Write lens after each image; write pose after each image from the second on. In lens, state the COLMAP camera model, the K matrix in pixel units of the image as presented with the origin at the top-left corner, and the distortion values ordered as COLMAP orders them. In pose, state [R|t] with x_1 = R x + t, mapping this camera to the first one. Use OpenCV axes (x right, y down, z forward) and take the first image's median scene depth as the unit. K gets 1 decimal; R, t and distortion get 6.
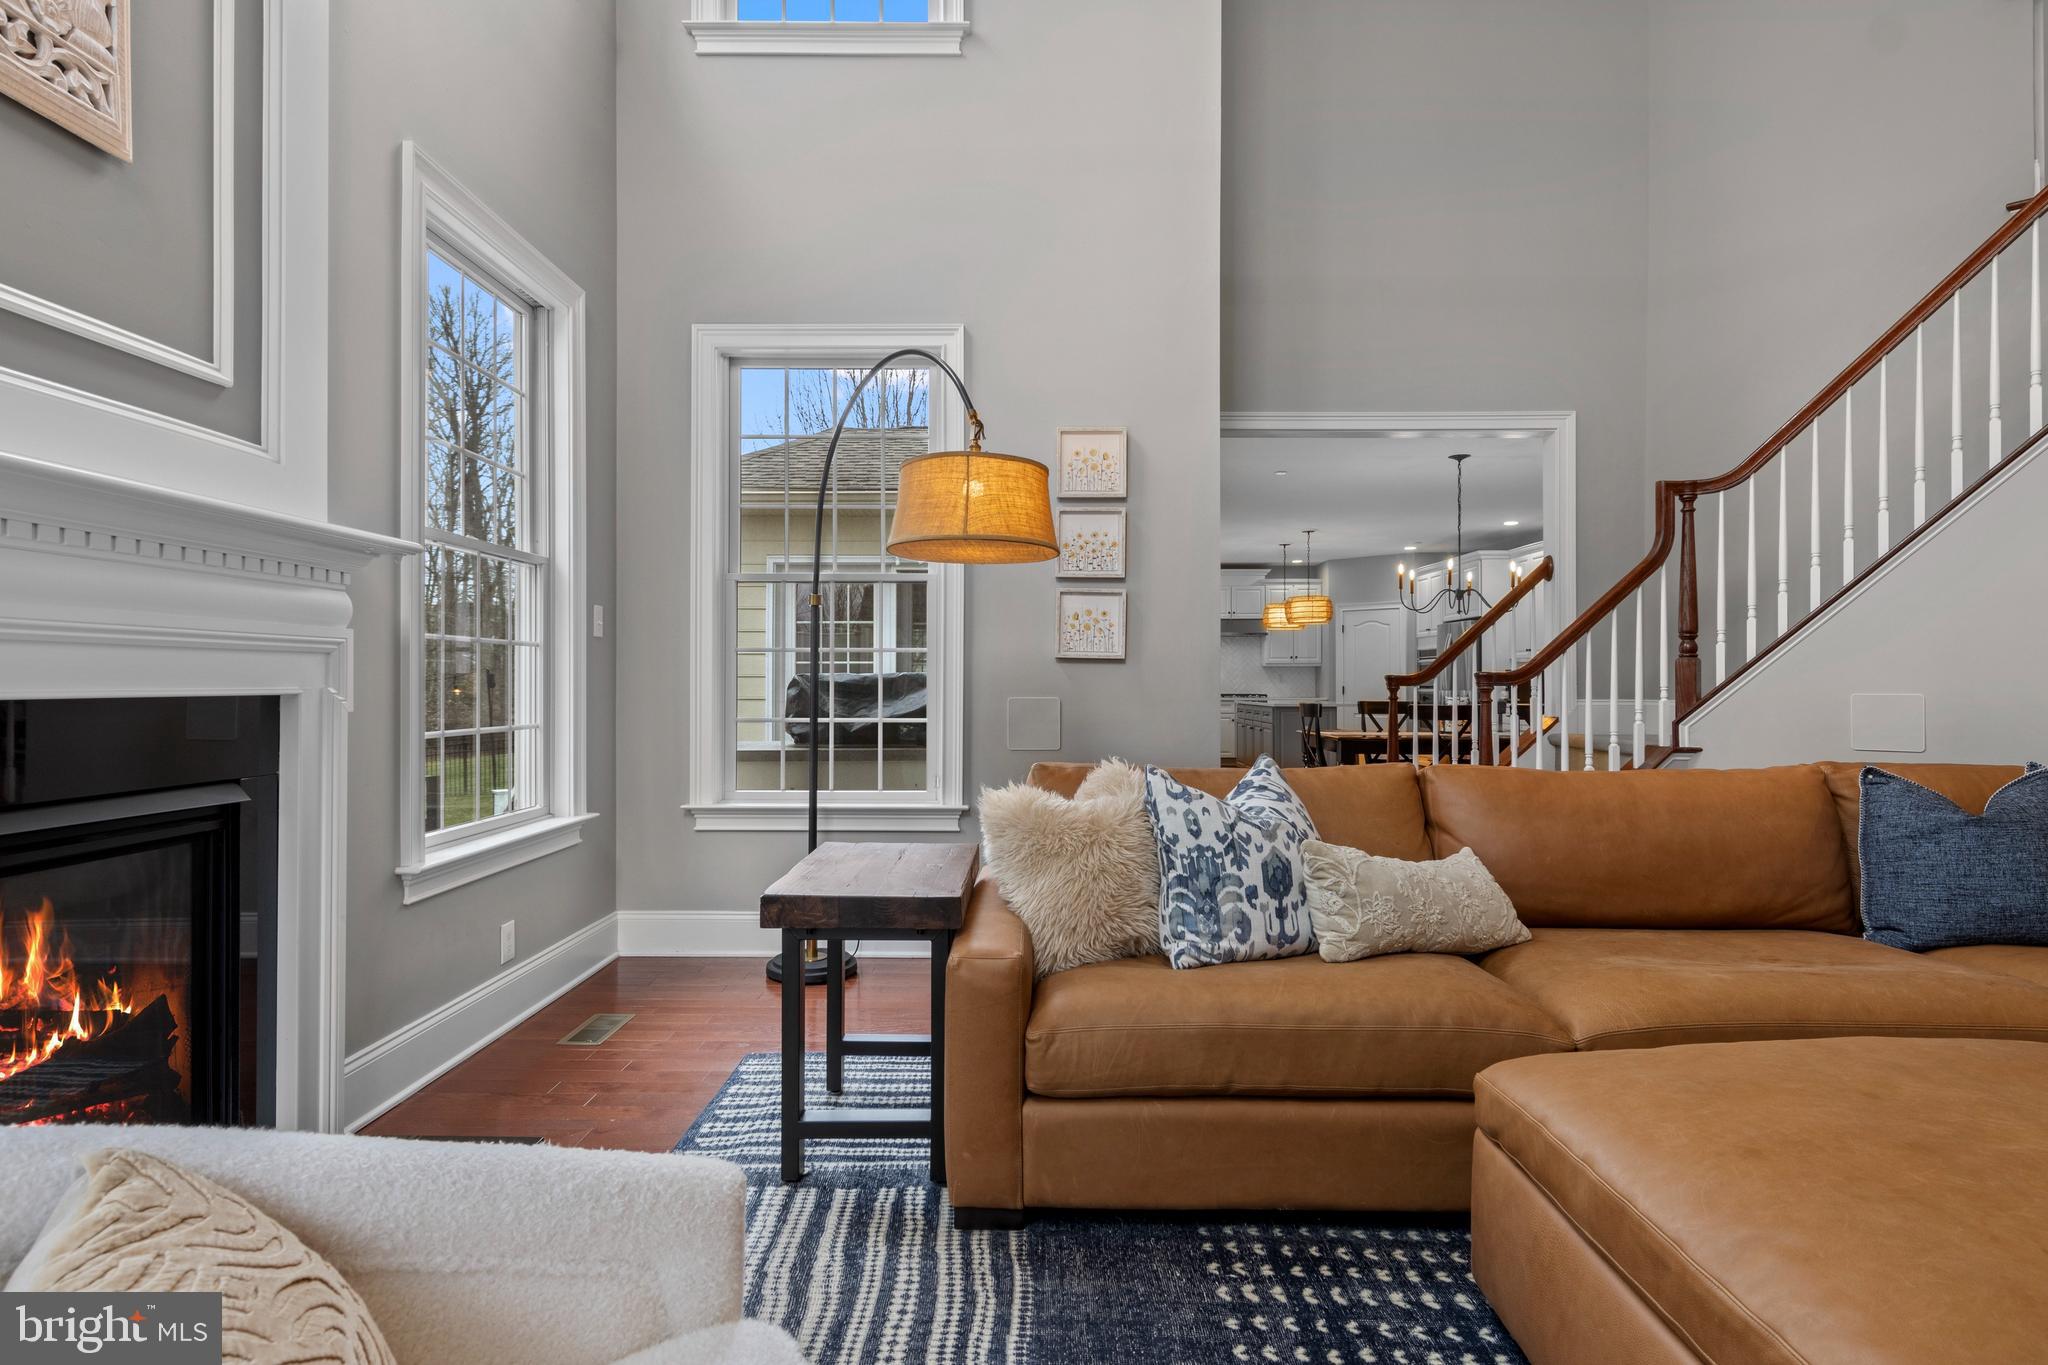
lens RADIAL K [[1022.8, 0, 1024.0], [0, 1022.8, 682.5], [0, 0, 1]] dist [0.000785, -0.000498]
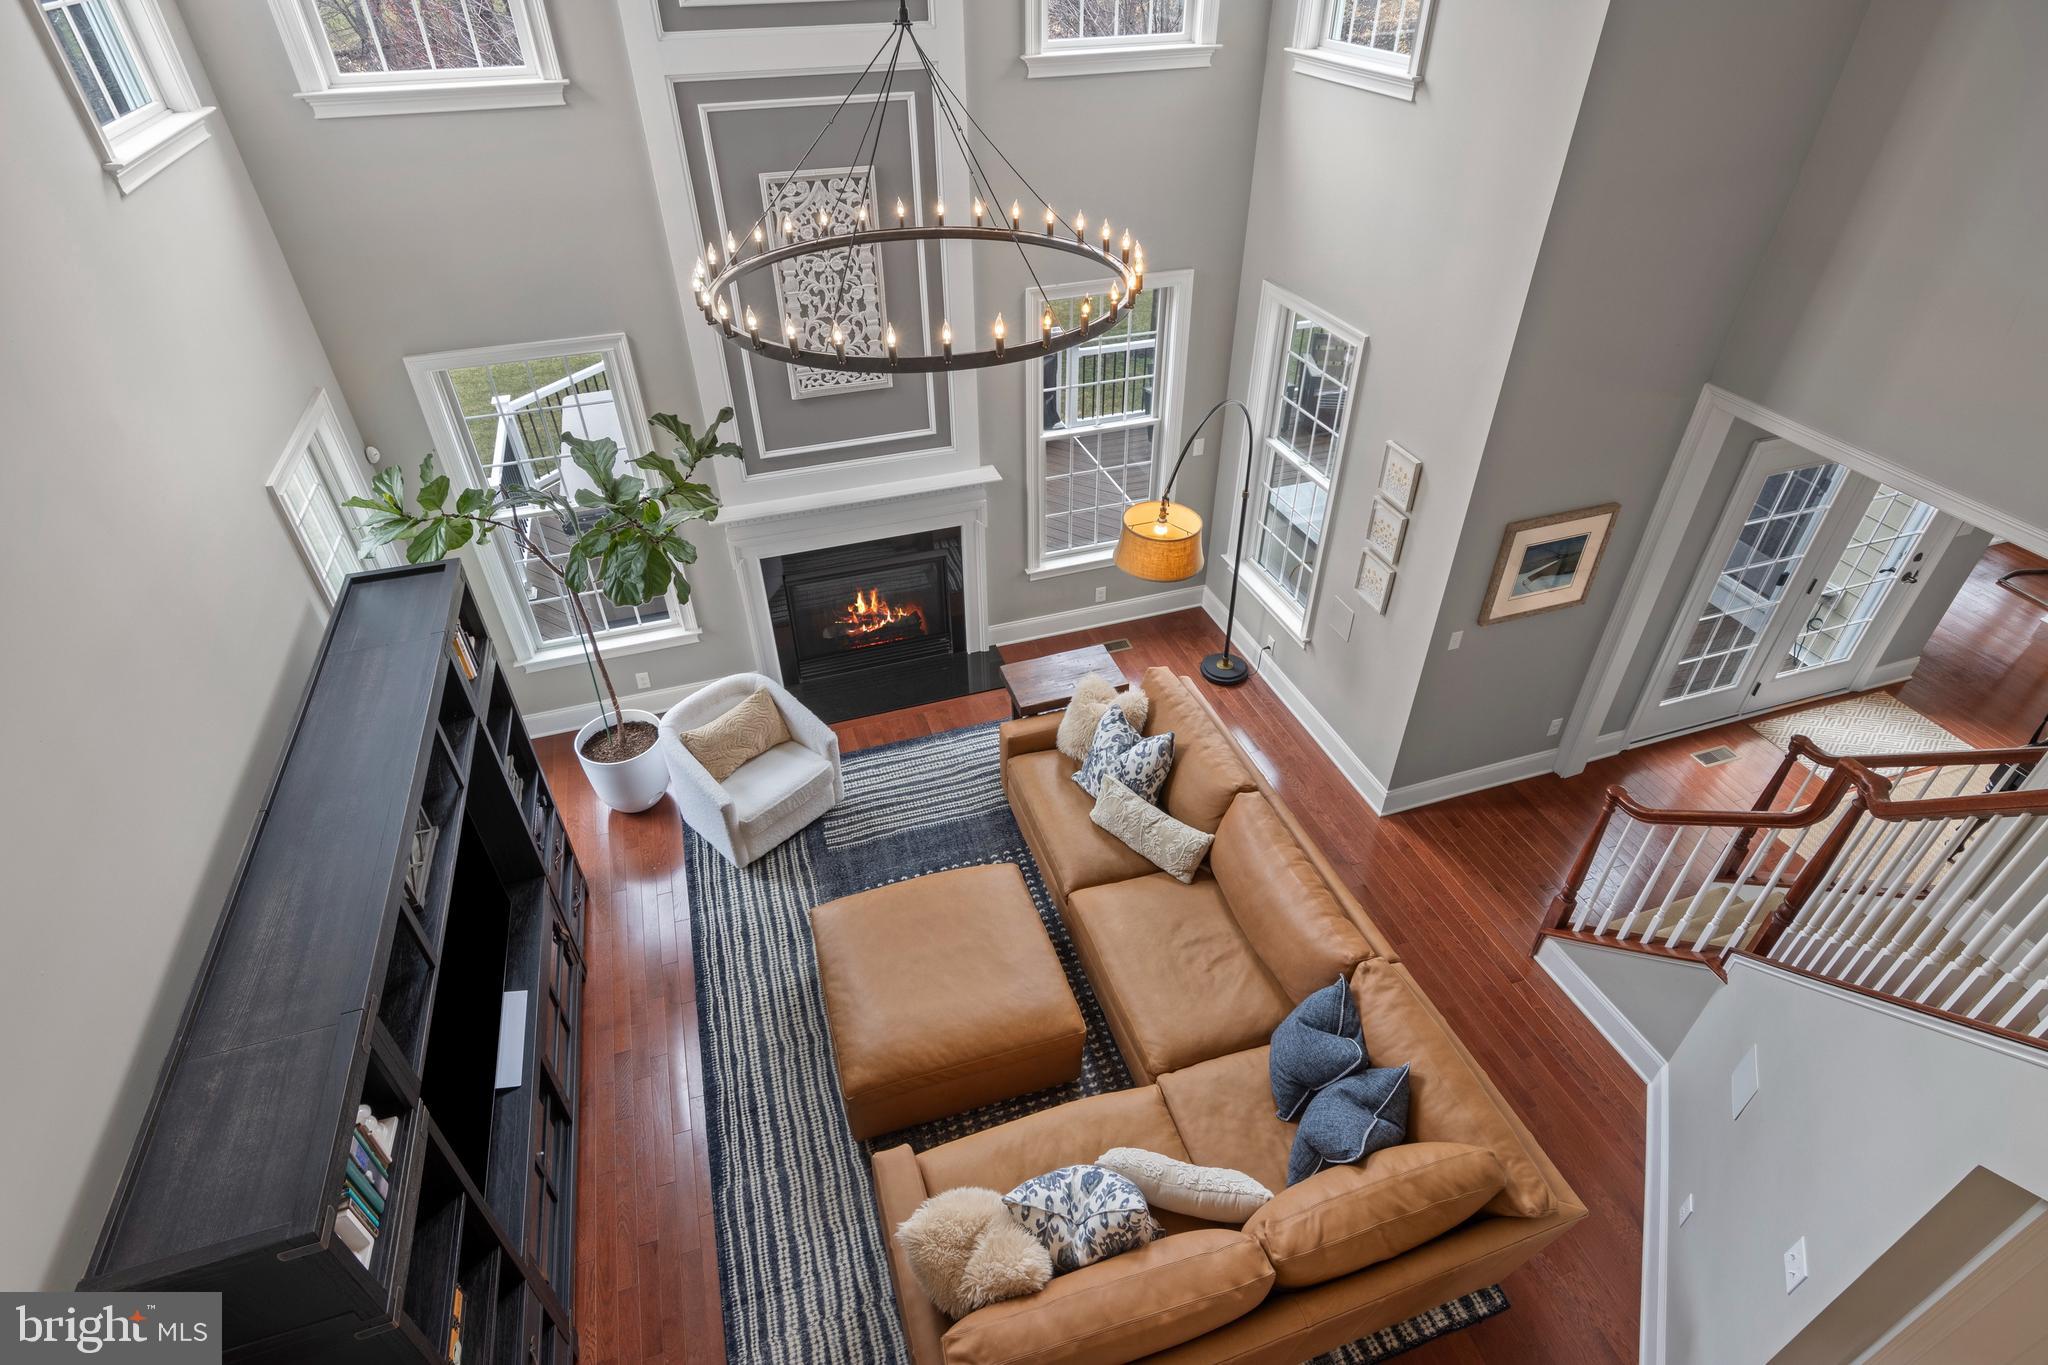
lens RADIAL K [[1051.6, 0, 1023.3], [0, 1051.6, 683.7], [0, 0, 1]] dist [0.015783, -0.004130]
pose [[0.325155, 0.569930, -0.754621, 1.078017], [0.012924, 0.795231, 0.606169, -0.826608], [0.945572, -0.206852, 0.251208, 0.153675]]
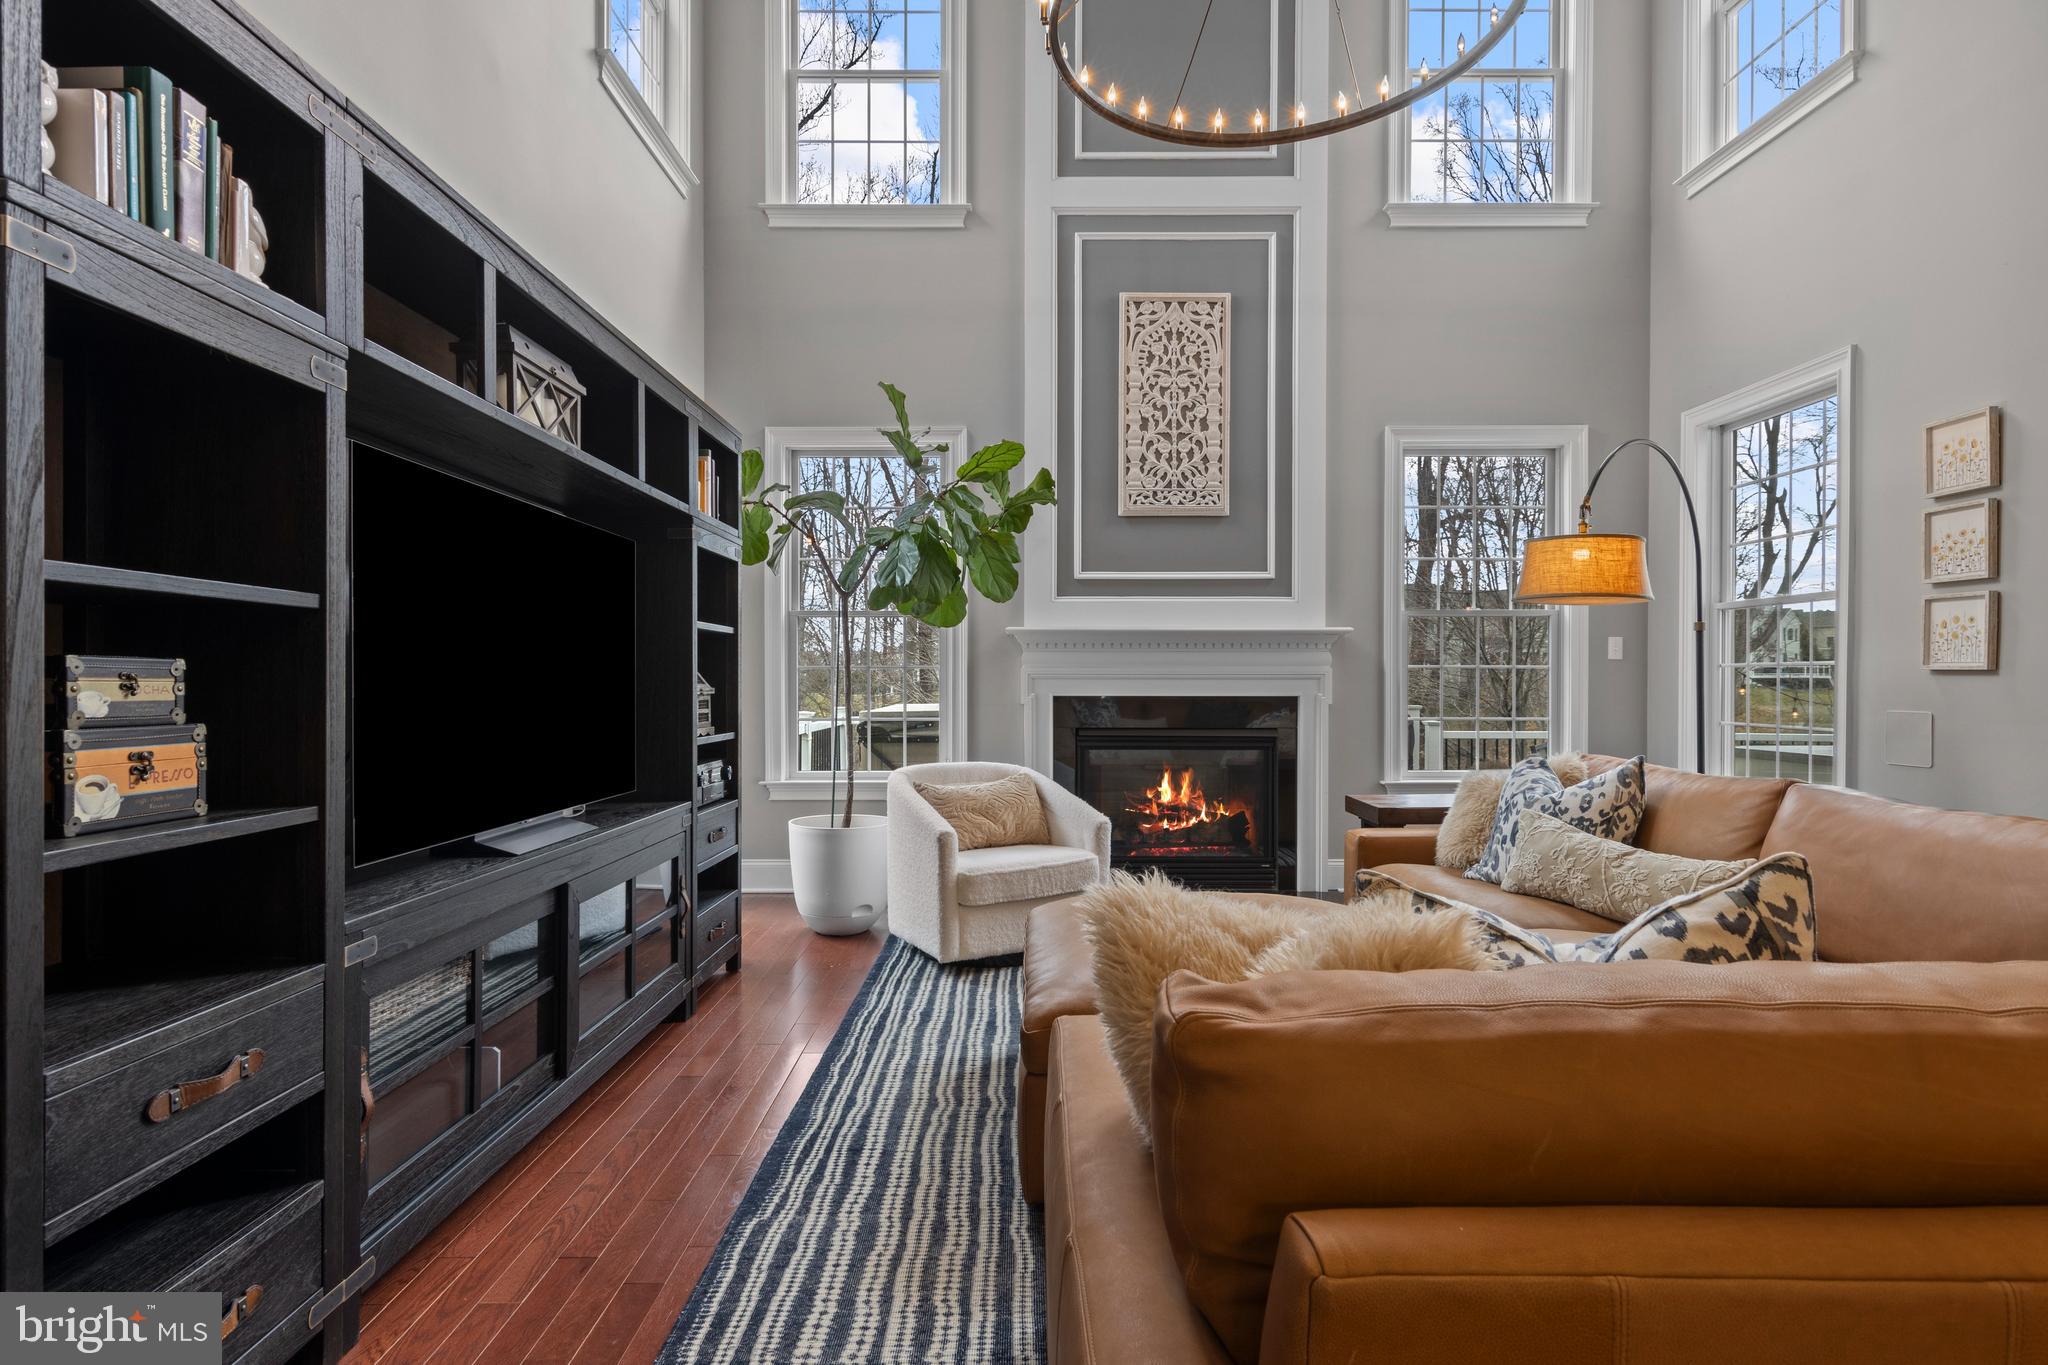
lens RADIAL K [[1051.6, 0, 1023.3], [0, 1051.6, 683.7], [0, 0, 1]] dist [0.015783, -0.004130]
pose [[0.015205, -0.007301, -0.999858, 0.992961], [-0.000157, 0.999973, -0.007304, -0.004415], [0.999884, 0.000268, 0.015203, 0.156504]]
